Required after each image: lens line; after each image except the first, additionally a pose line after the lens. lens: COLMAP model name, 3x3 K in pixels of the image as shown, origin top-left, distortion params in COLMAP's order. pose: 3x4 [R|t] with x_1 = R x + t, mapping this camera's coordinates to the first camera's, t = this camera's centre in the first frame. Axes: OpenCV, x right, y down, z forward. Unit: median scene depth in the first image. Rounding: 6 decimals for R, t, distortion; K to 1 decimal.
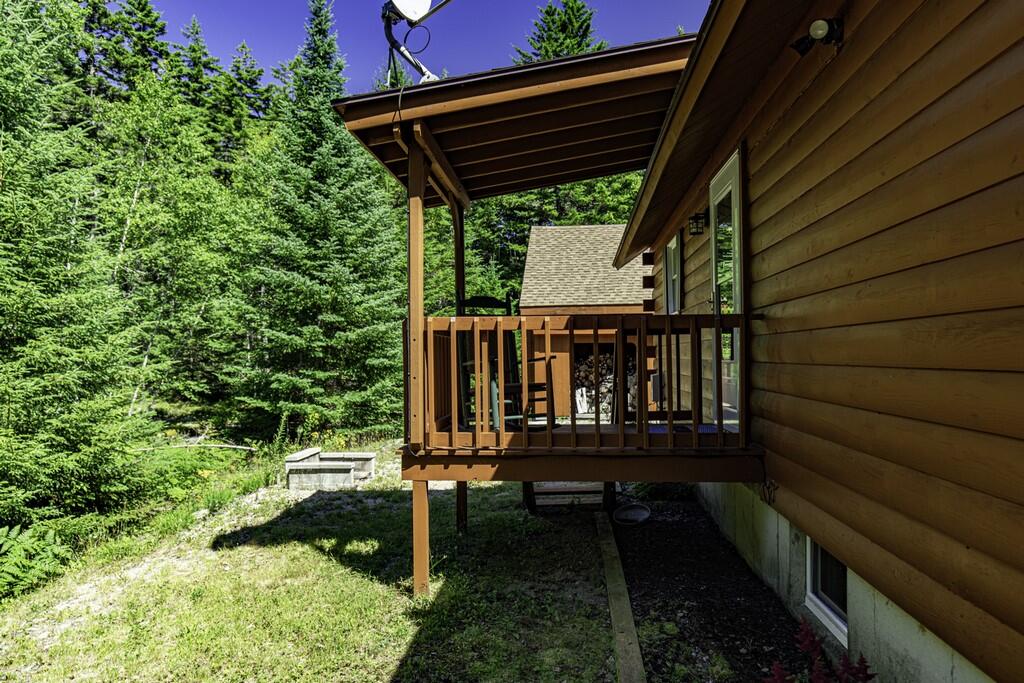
lens RADIAL K [[681.7, 0, 512.0], [0, 681.7, 341.5], [0, 0, 1]] dist [0.004347, 0.000718]
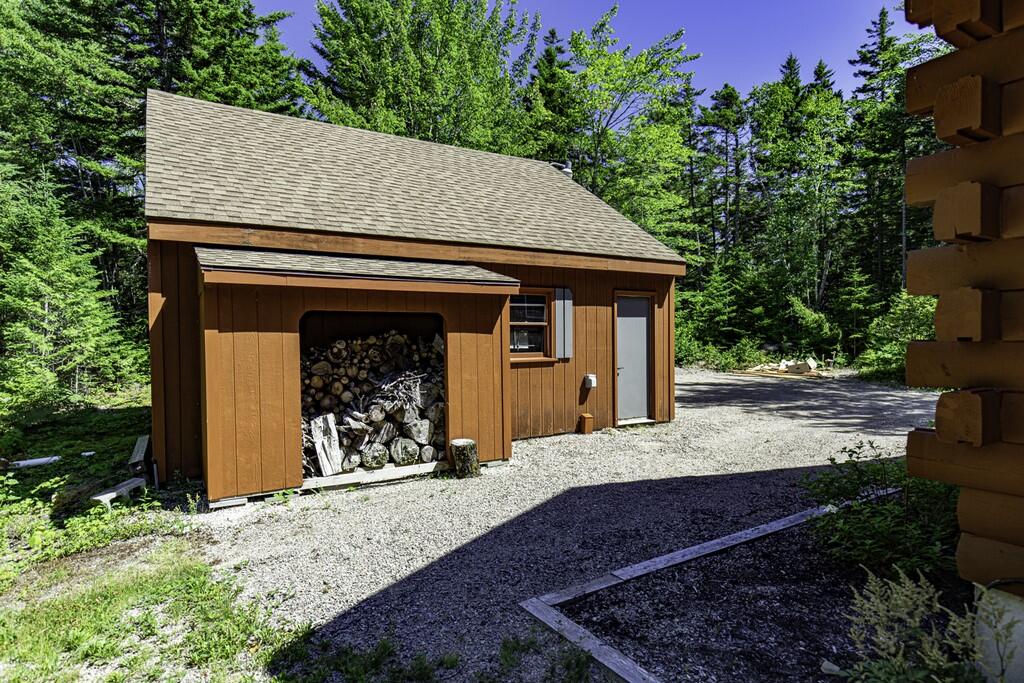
lens RADIAL K [[565.5, 0, 512.0], [0, 565.5, 341.5], [0, 0, 1]] dist [0.021403, -0.000316]
pose [[0.789643, -0.001713, 0.613564, -0.028856], [-0.008518, 0.999869, 0.013754, 0.017094], [-0.613507, -0.016087, 0.789525, 0.713750]]
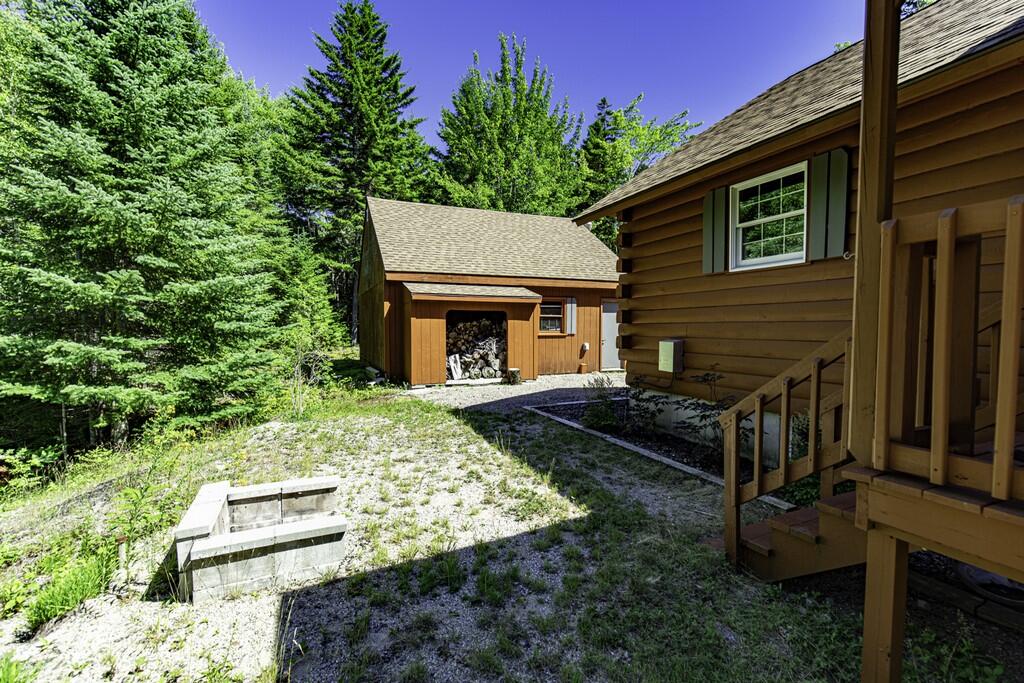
lens RADIAL K [[466.2, 0, 512.0], [0, 466.2, 341.5], [0, 0, 1]] dist [0.013249, 0.000083]
pose [[0.873558, -0.003353, 0.486708, -0.180326], [-0.021706, 0.998713, 0.045839, 0.016764], [-0.486235, -0.050608, 0.872361, 0.392721]]
